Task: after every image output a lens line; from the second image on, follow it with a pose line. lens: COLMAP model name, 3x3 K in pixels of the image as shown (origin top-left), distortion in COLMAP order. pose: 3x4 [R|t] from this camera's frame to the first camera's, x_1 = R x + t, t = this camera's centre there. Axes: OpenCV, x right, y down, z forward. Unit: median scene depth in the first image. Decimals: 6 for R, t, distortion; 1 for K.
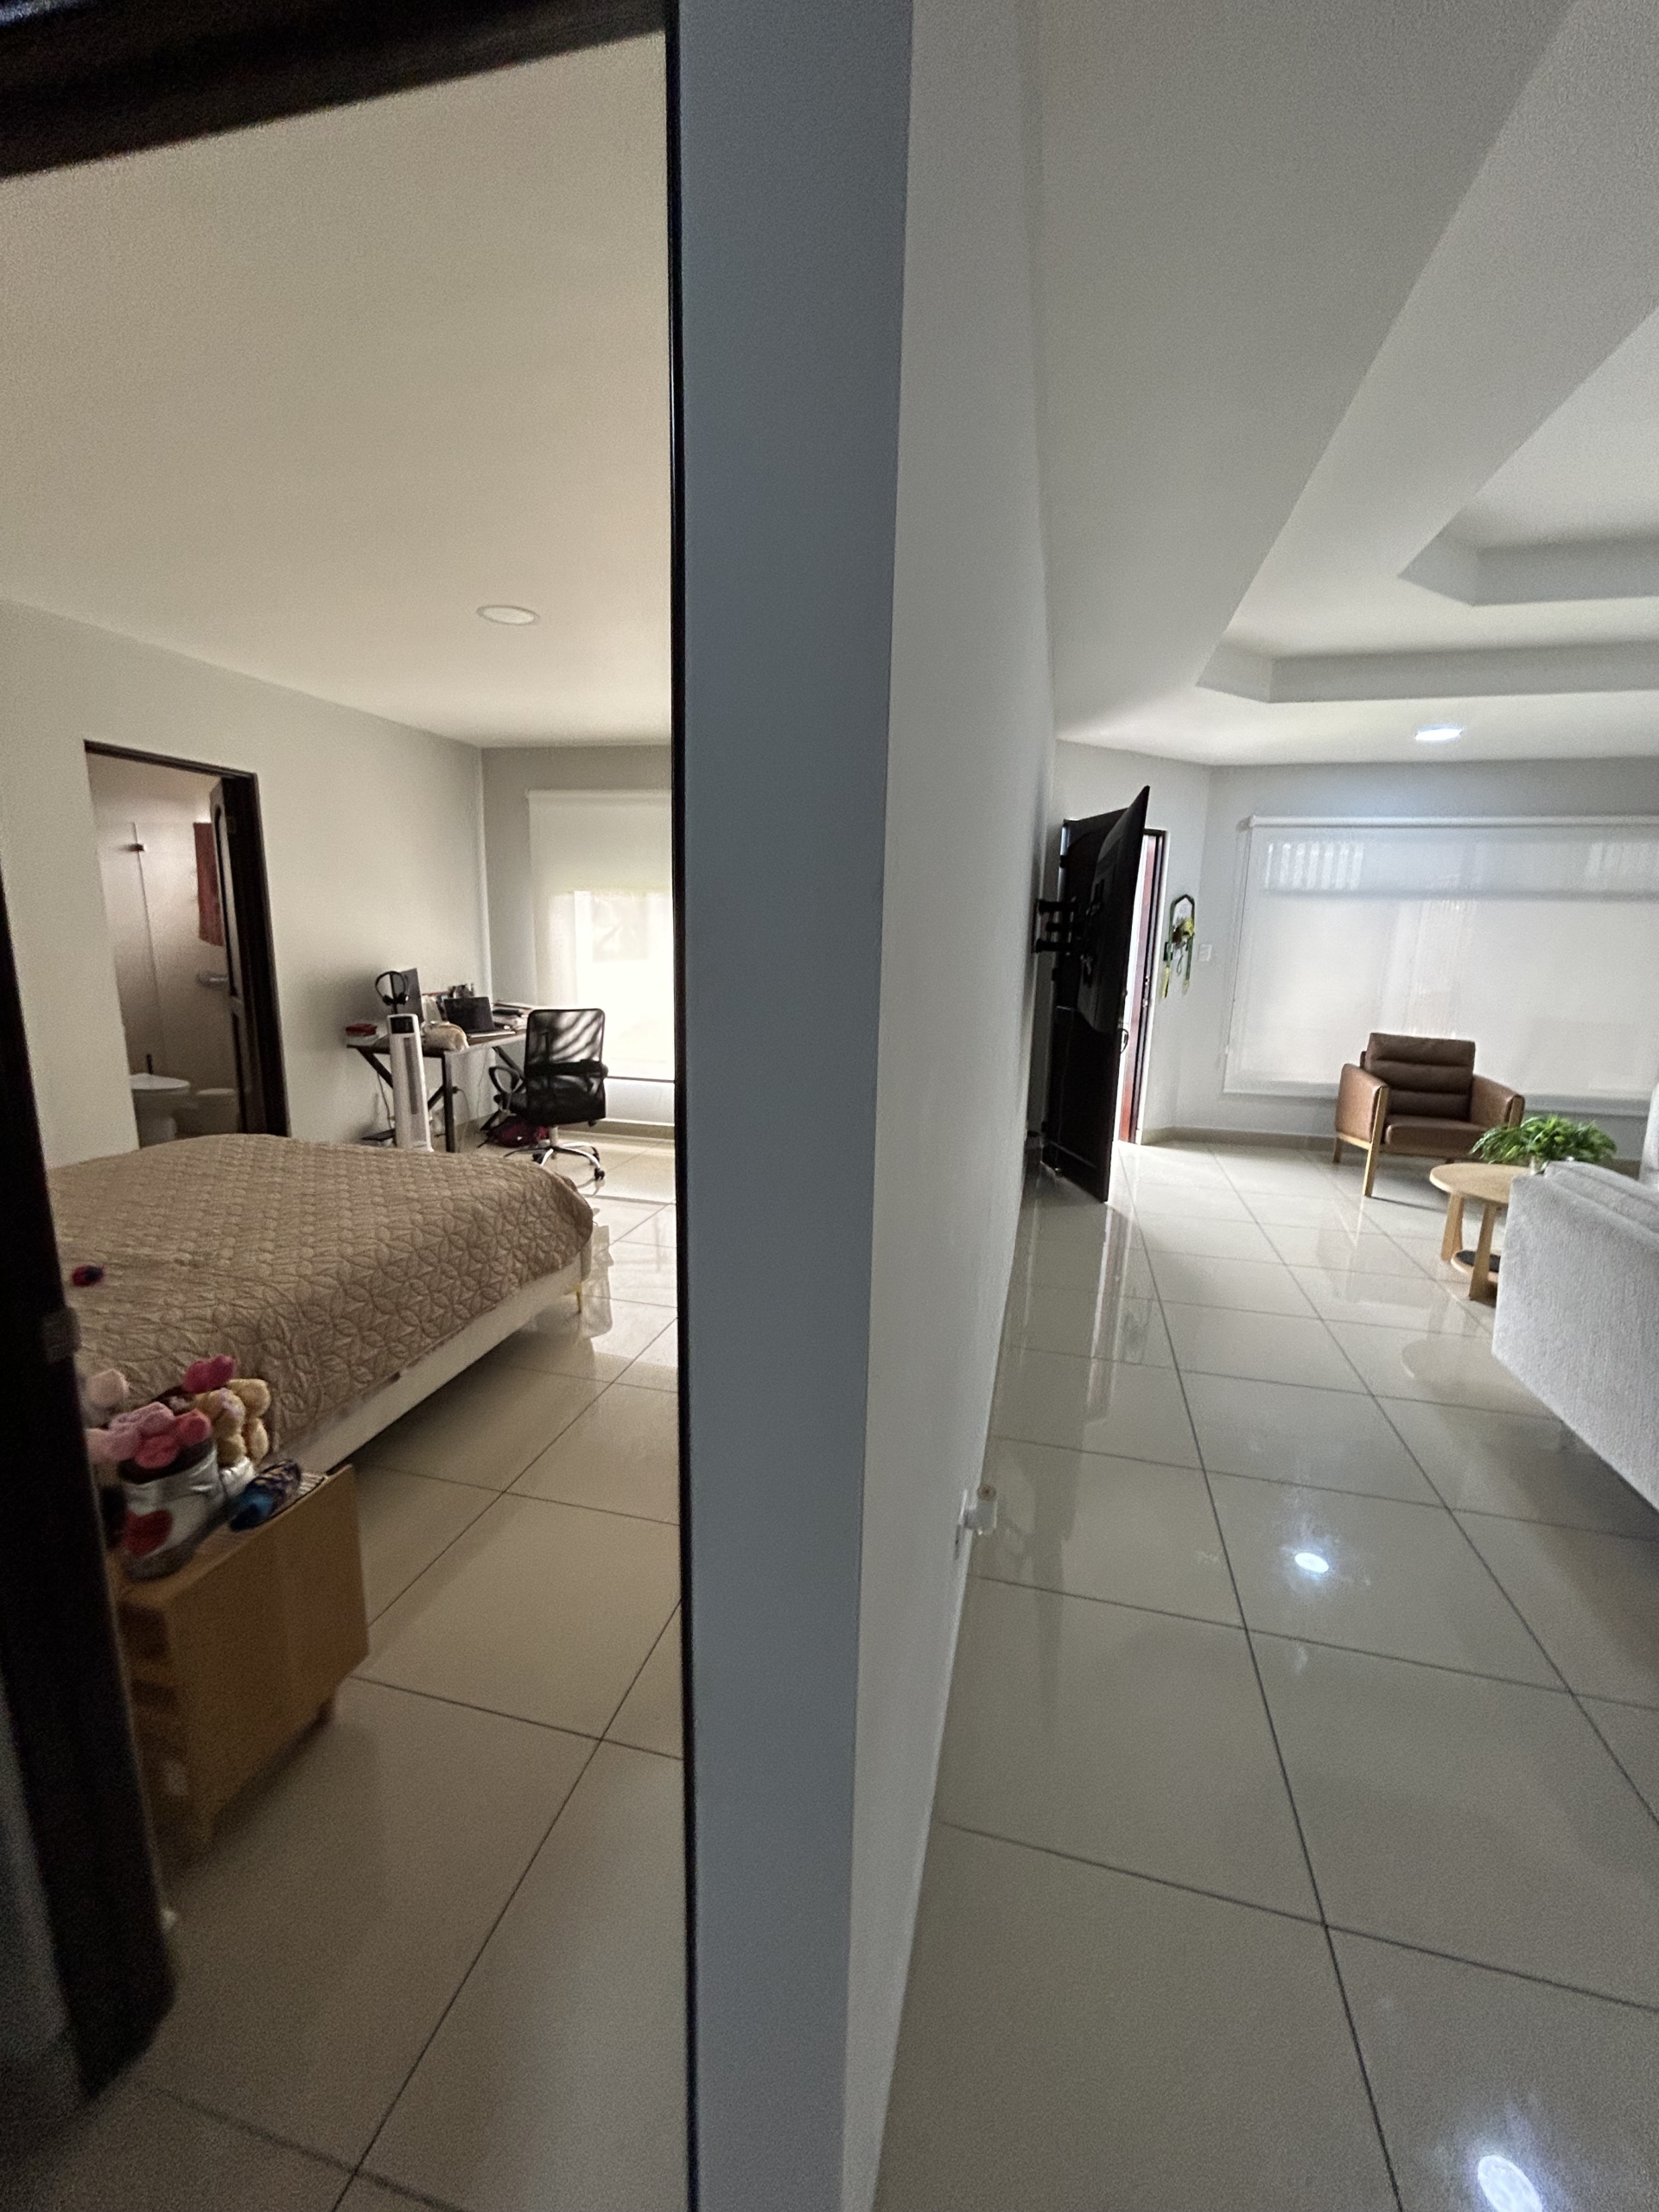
lens RADIAL K [[900.5, 0, 826.6], [0, 900.5, 1113.0], [0, 0, 1]] dist [-0.000612, -0.000254]
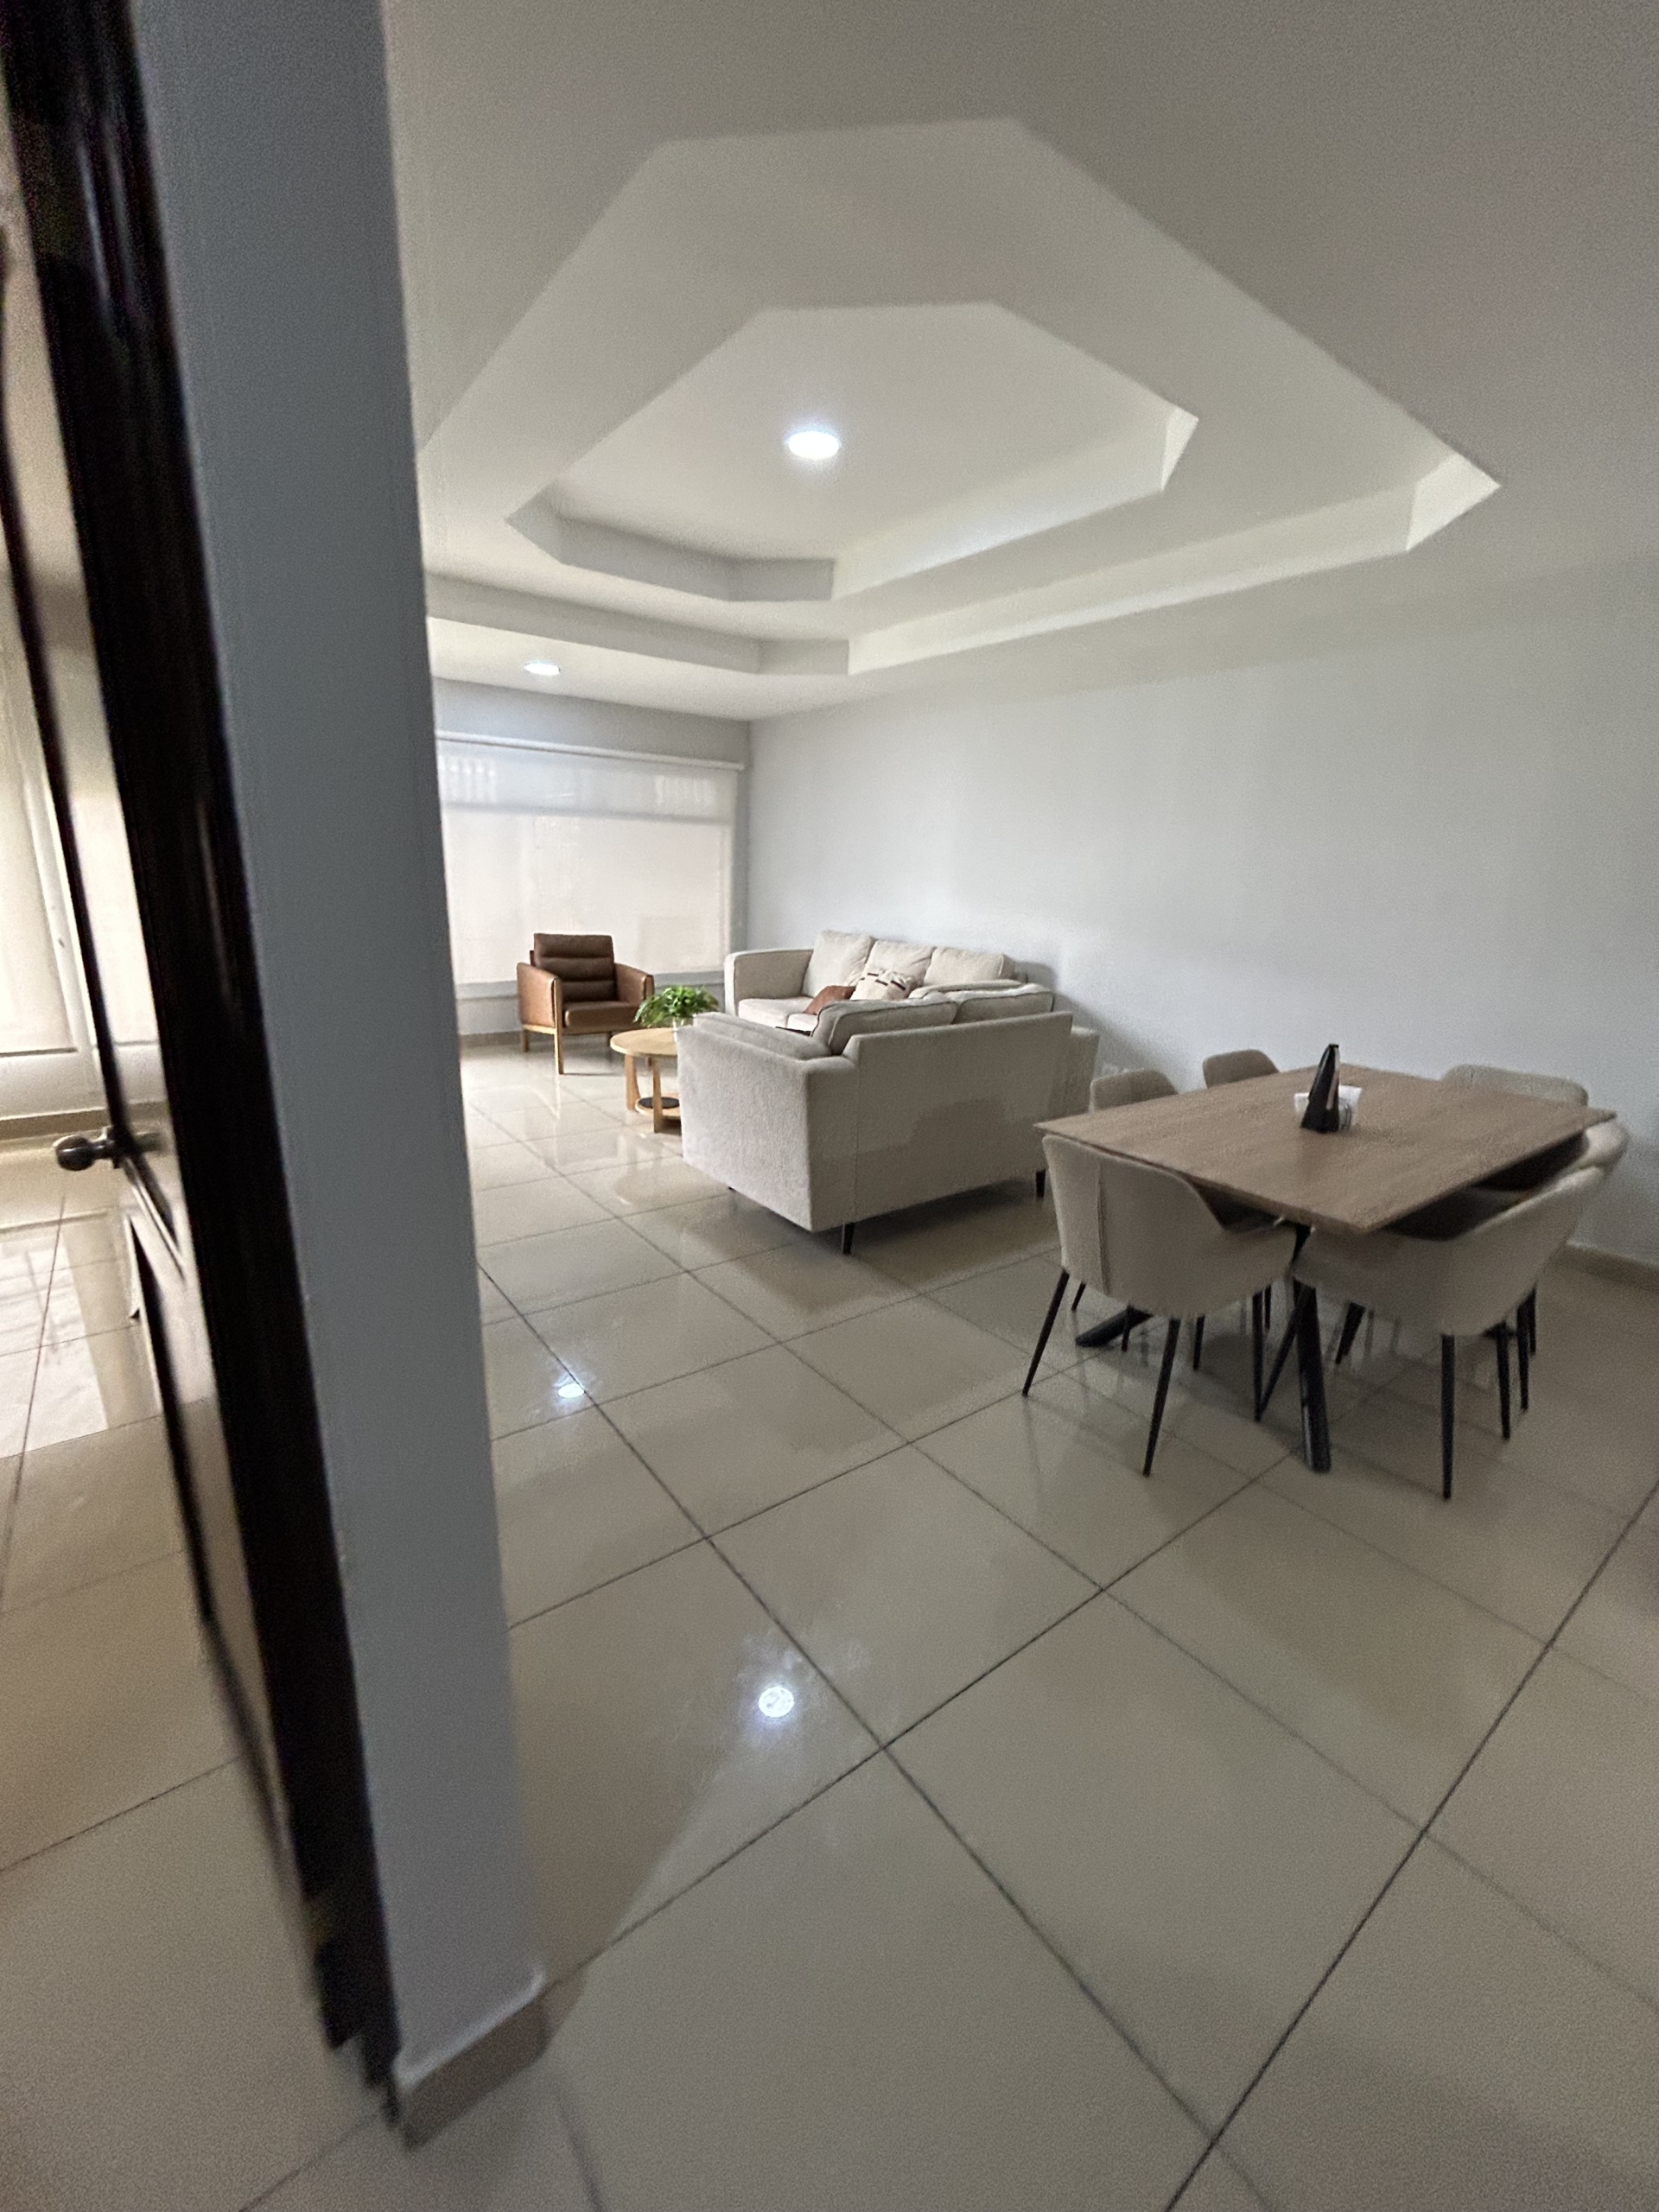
lens RADIAL K [[904.8, 0, 831.0], [0, 904.8, 1107.5], [0, 0, 1]] dist [0.001494, 0.000049]
pose [[0.625062, -0.204426, 0.753331, -0.078919], [0.139342, 0.978818, 0.149998, 0.007867], [-0.768037, 0.011212, 0.640307, -0.023739]]
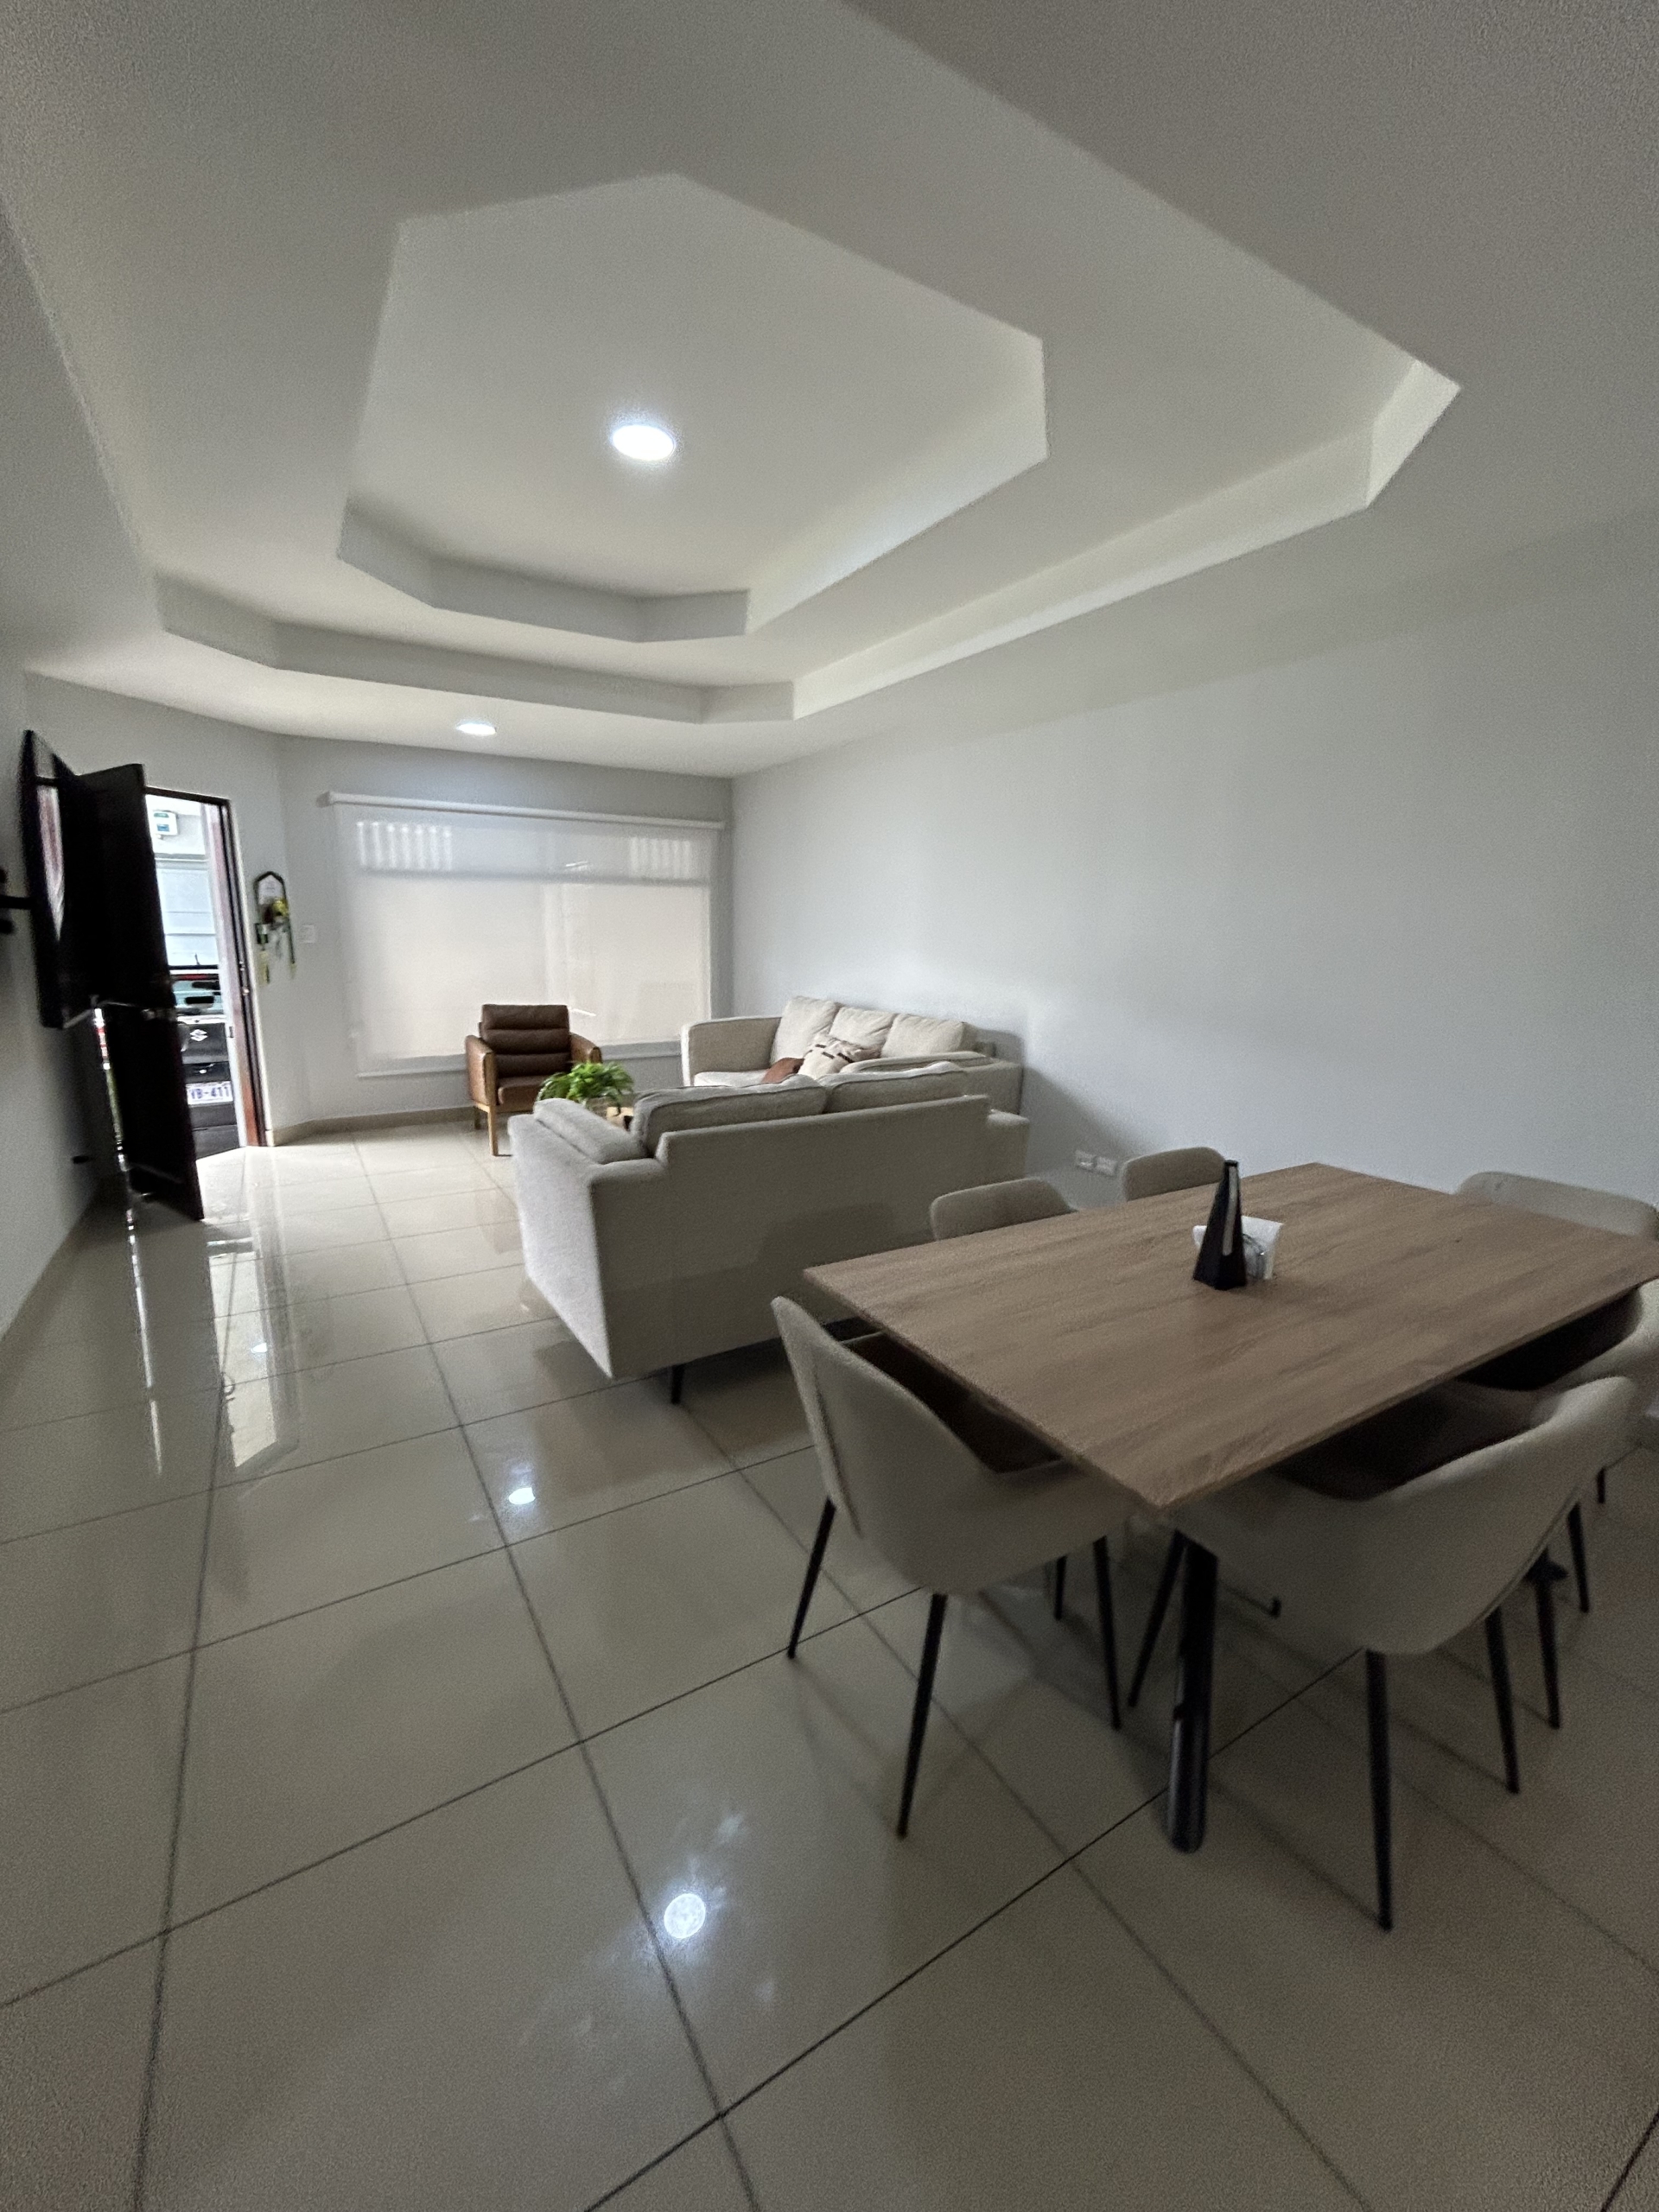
lens RADIAL K [[904.0, 0, 829.5], [0, 904.0, 1106.0], [0, 0, 1]] dist [0.002123, 0.000272]
pose [[0.701945, -0.155326, 0.695088, 0.145020], [0.149882, 0.986291, 0.069038, 0.020271], [-0.696282, 0.055720, 0.715602, -0.061459]]
